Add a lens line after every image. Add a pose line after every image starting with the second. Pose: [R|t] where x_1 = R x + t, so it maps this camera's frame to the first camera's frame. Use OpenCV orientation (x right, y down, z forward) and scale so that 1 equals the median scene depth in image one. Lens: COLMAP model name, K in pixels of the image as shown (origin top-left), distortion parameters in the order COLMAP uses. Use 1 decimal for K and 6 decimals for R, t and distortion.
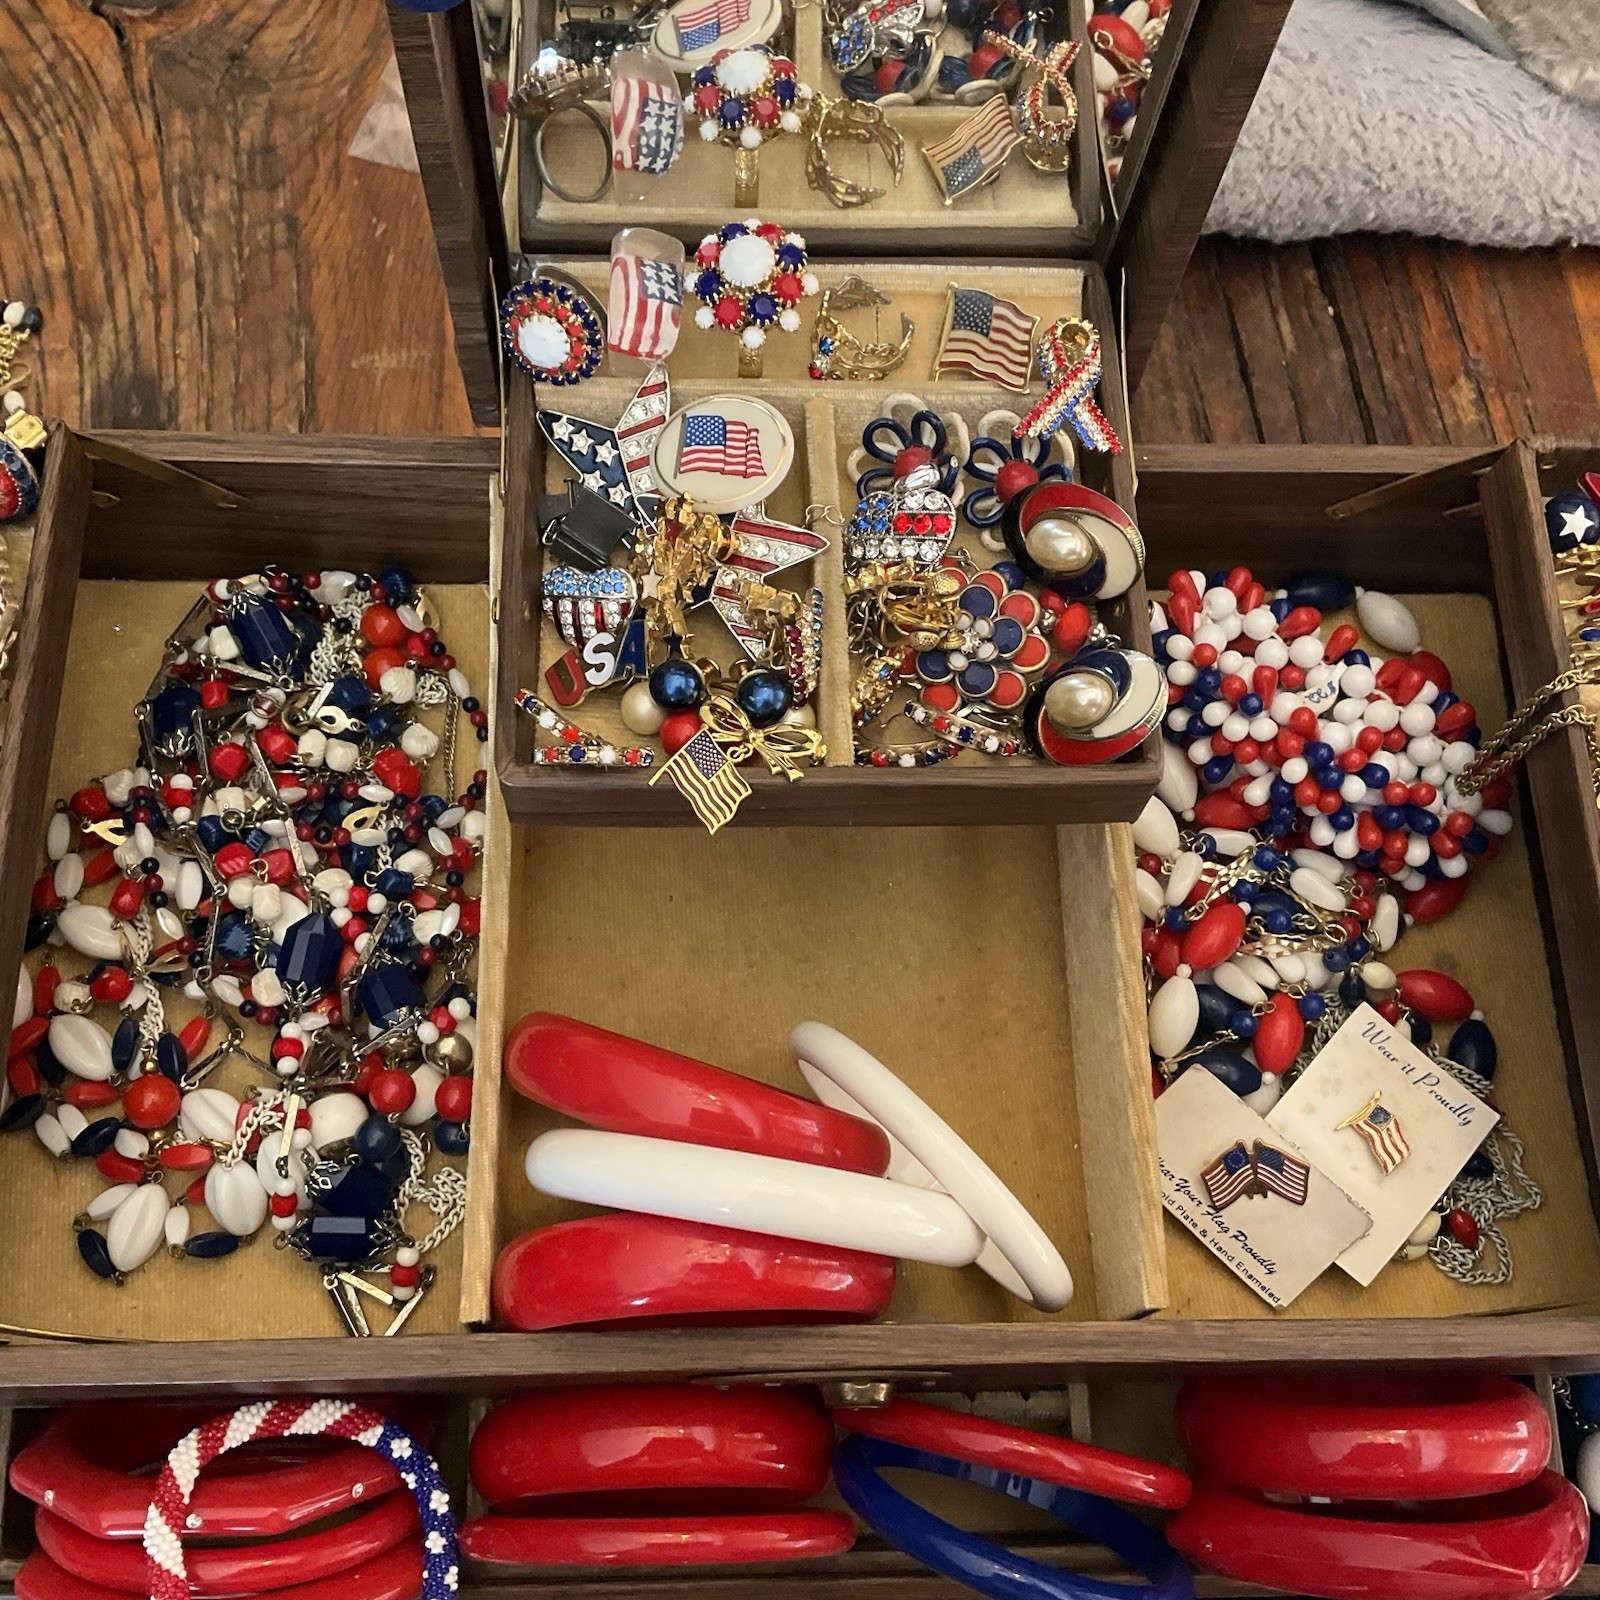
lens RADIAL K [[1757.7, 0, 795.7], [0, 1757.7, 803.9], [0, 0, 1]] dist [0.118886, -0.264773]
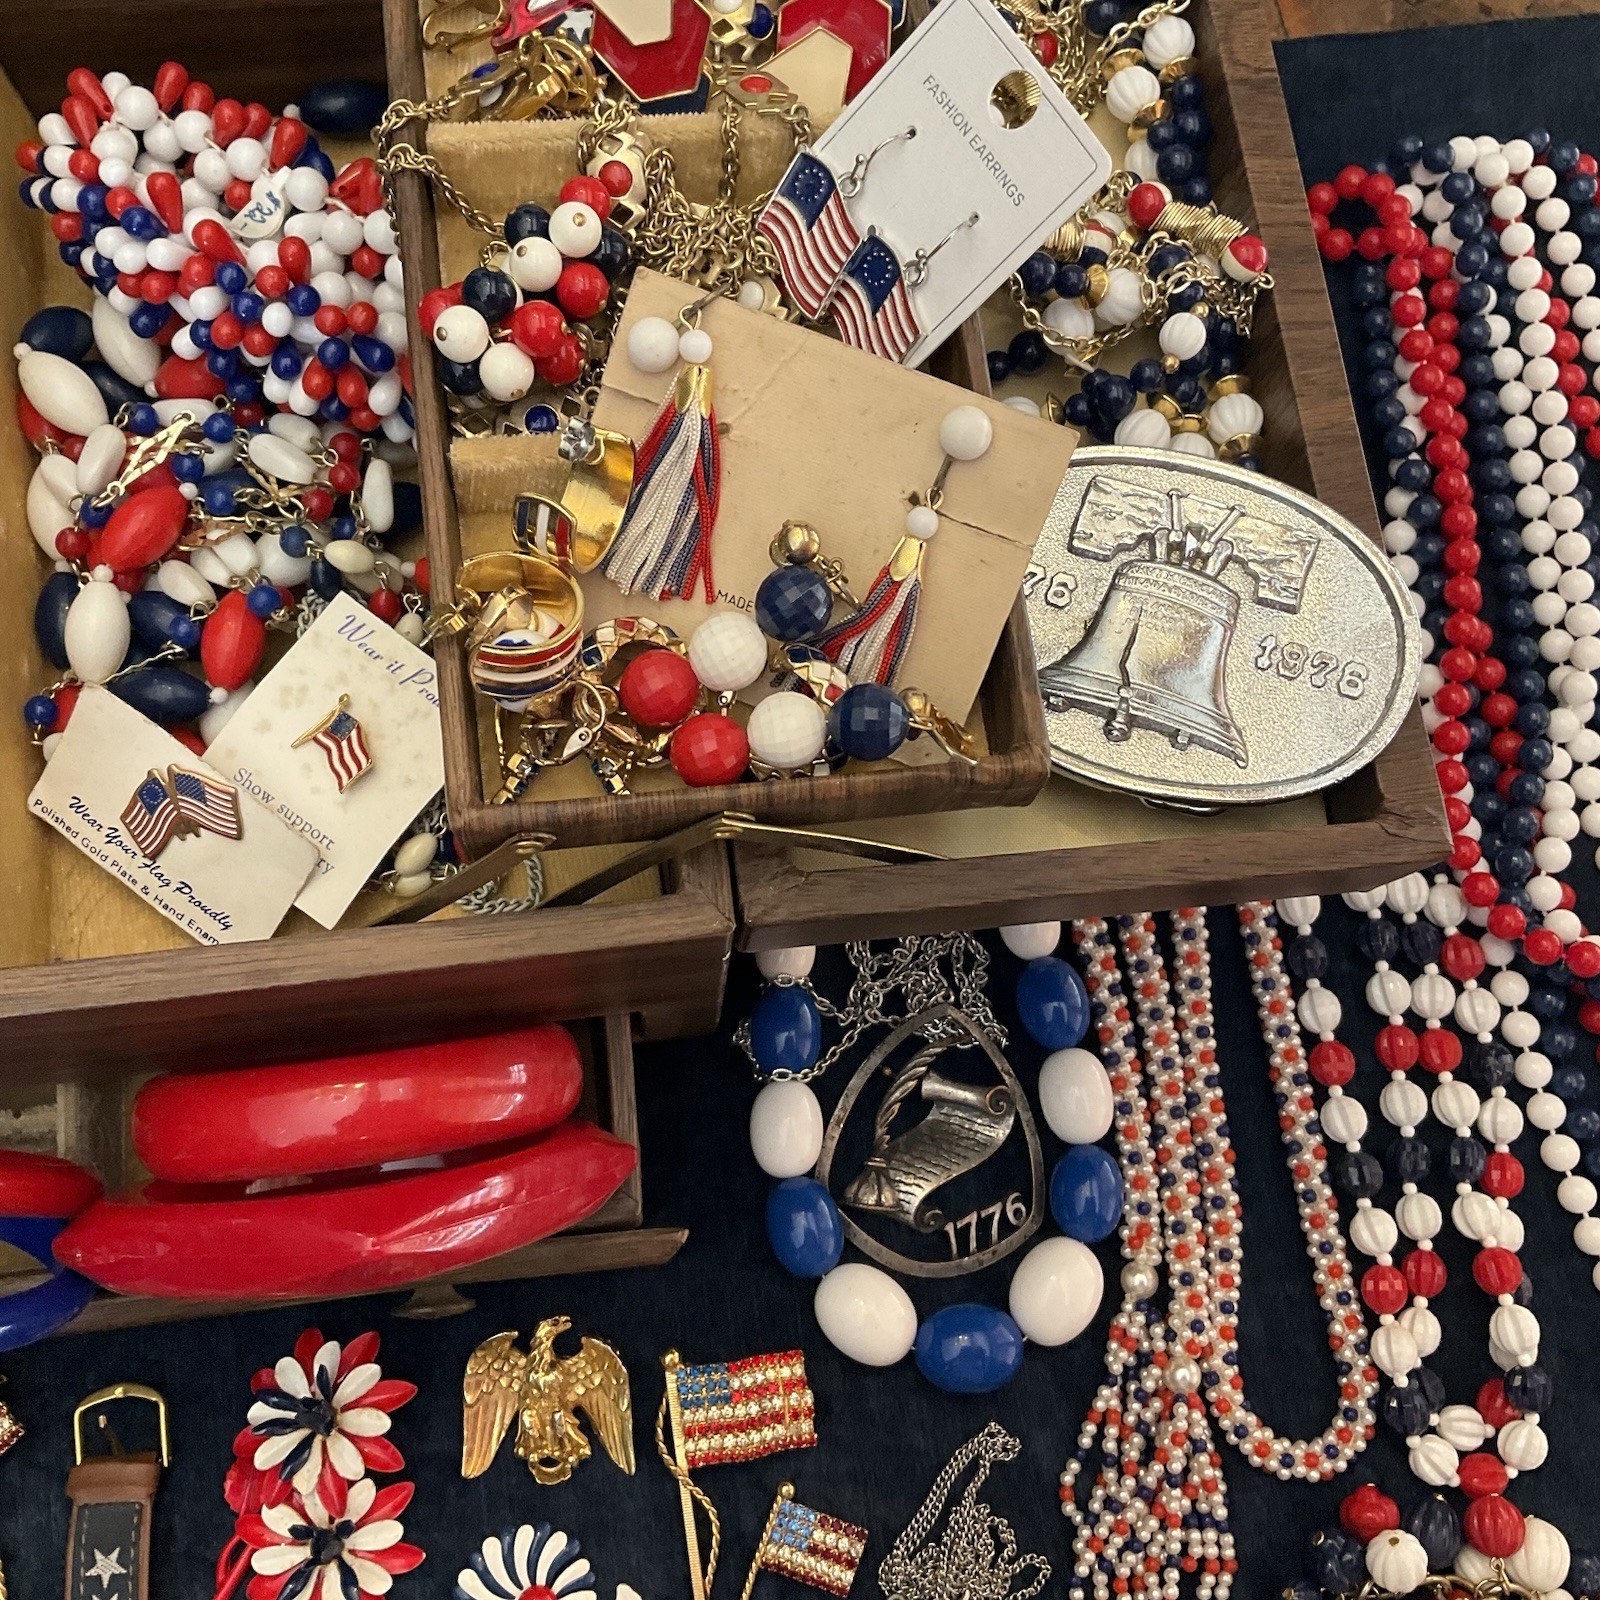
lens RADIAL K [[1754.5, 0, 794.6], [0, 1754.5, 802.1], [0, 0, 1]] dist [0.129710, -0.300067]
pose [[0.994247, -0.103176, 0.028781, 0.507751], [0.099631, 0.989443, 0.105245, 0.146564], [-0.039336, -0.101772, 0.994030, 0.185593]]
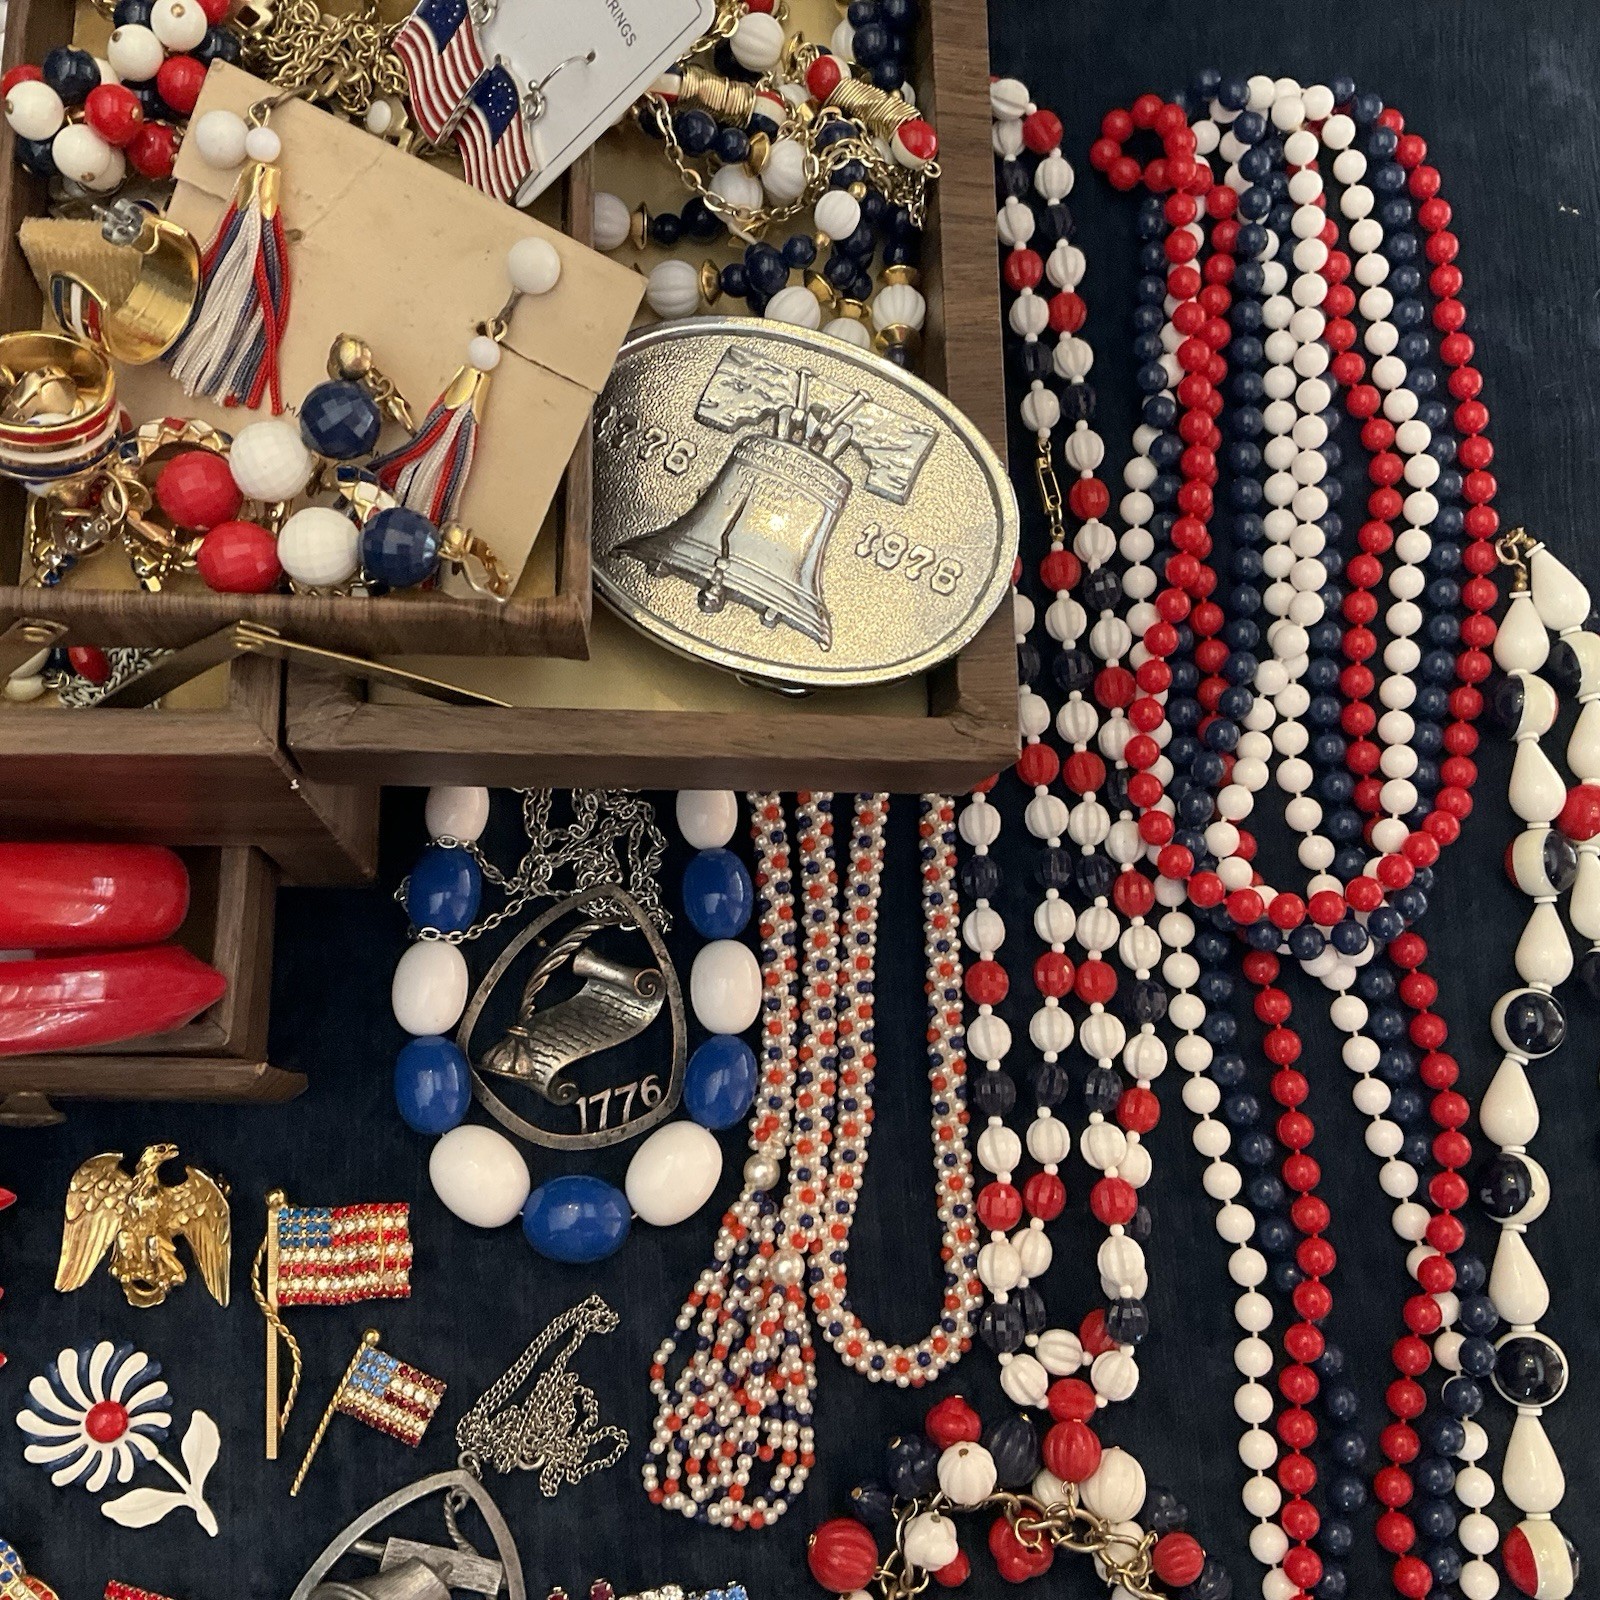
lens RADIAL K [[1743.6, 0, 795.0], [0, 1743.6, 801.9], [0, 0, 1]] dist [0.128170, -0.281086]
pose [[0.999698, 0.004875, 0.024073, 0.686814], [-0.008013, 0.991212, 0.132036, 0.194912], [-0.023218, -0.132189, 0.990953, 0.184130]]
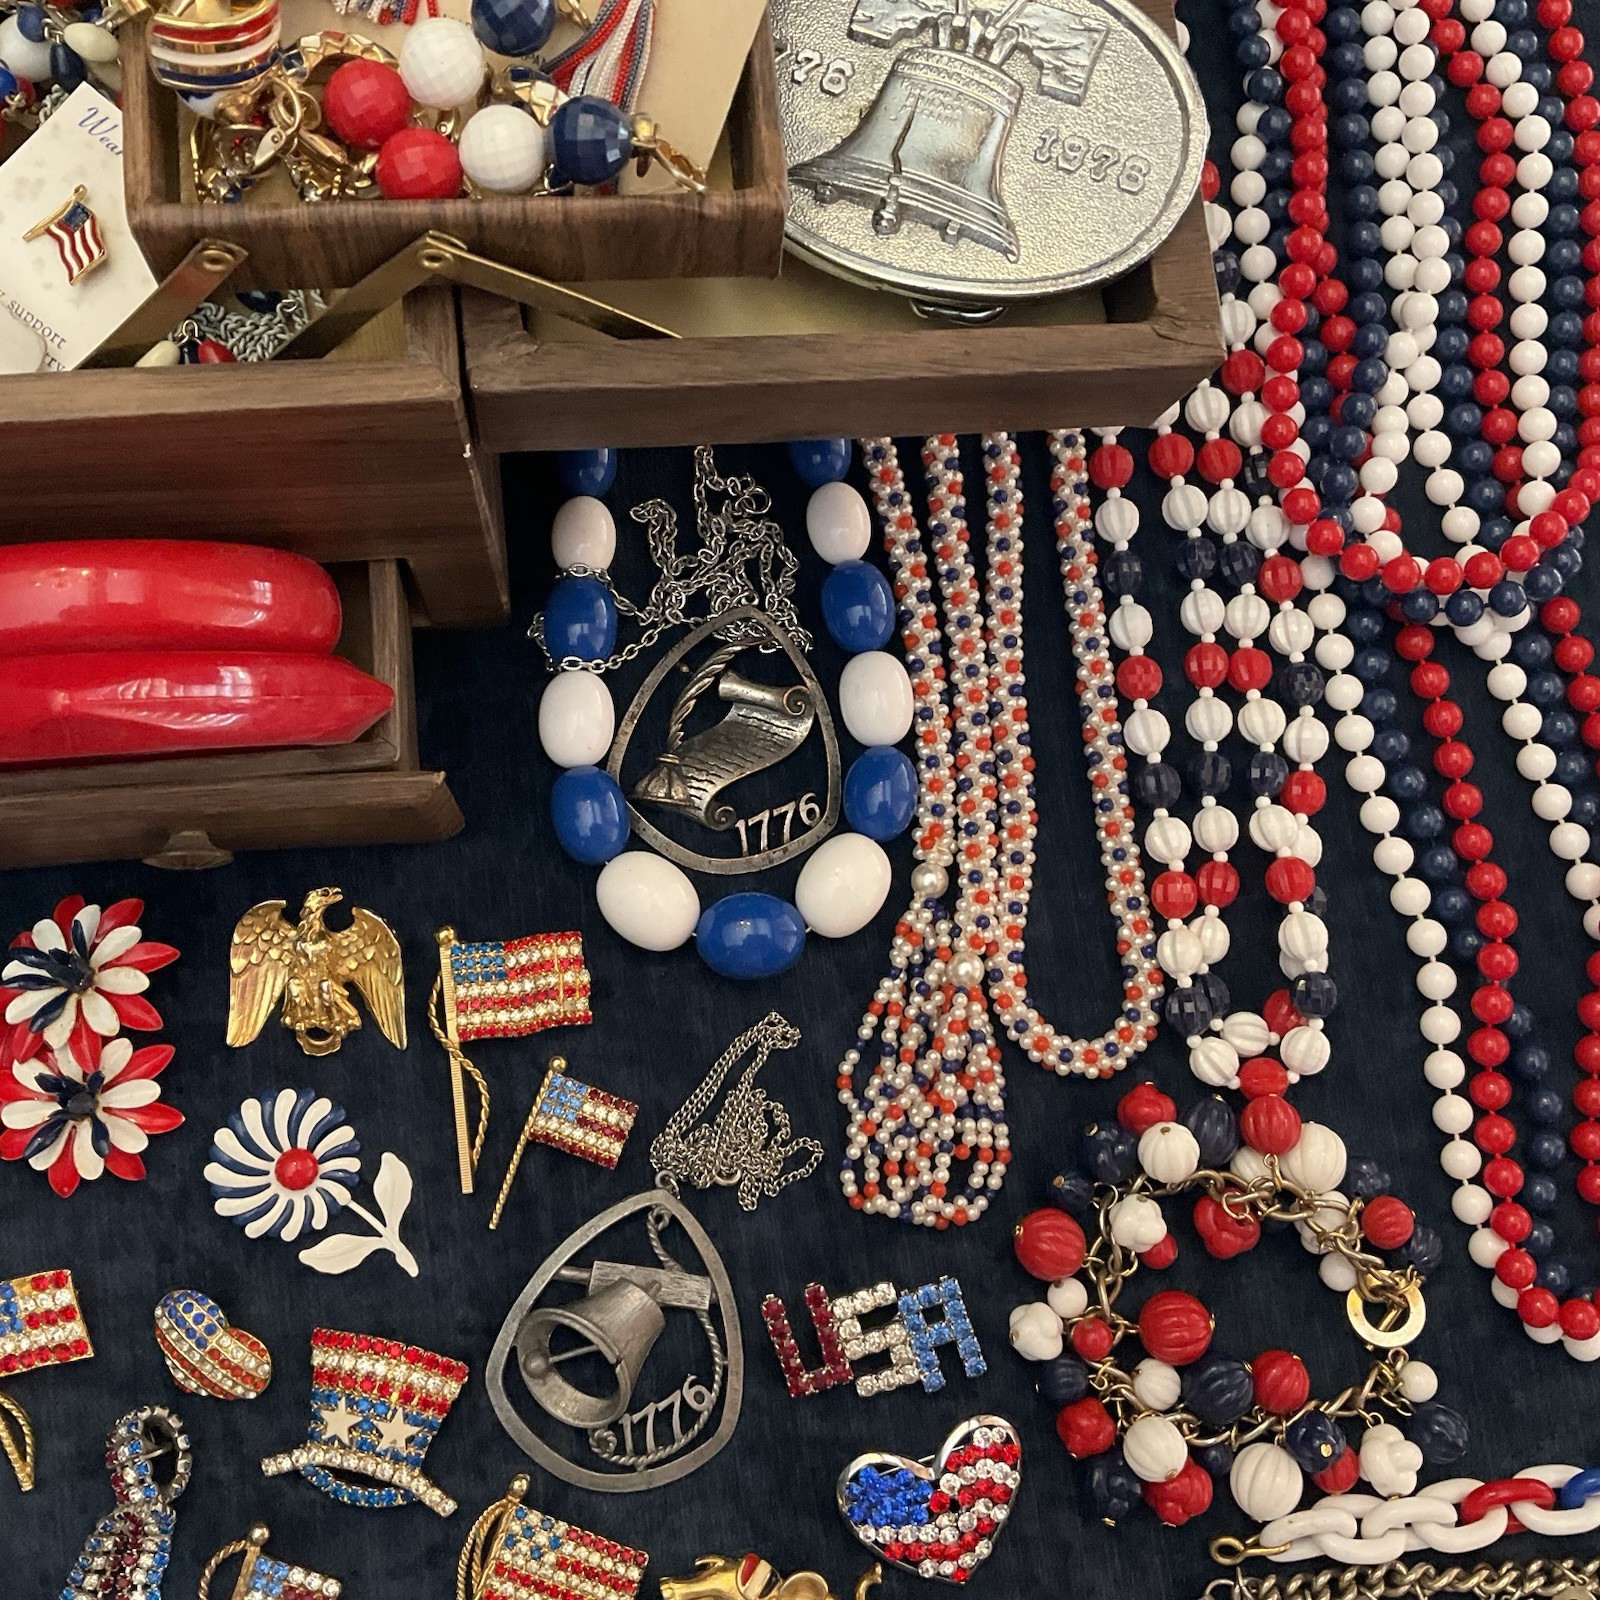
lens RADIAL K [[1743.6, 0, 795.0], [0, 1743.6, 801.9], [0, 0, 1]] dist [0.128170, -0.281086]
pose [[0.996307, -0.074629, 0.042452, 0.584974], [0.066203, 0.982585, 0.173618, 0.311829], [-0.054670, -0.170167, 0.983898, 0.195284]]
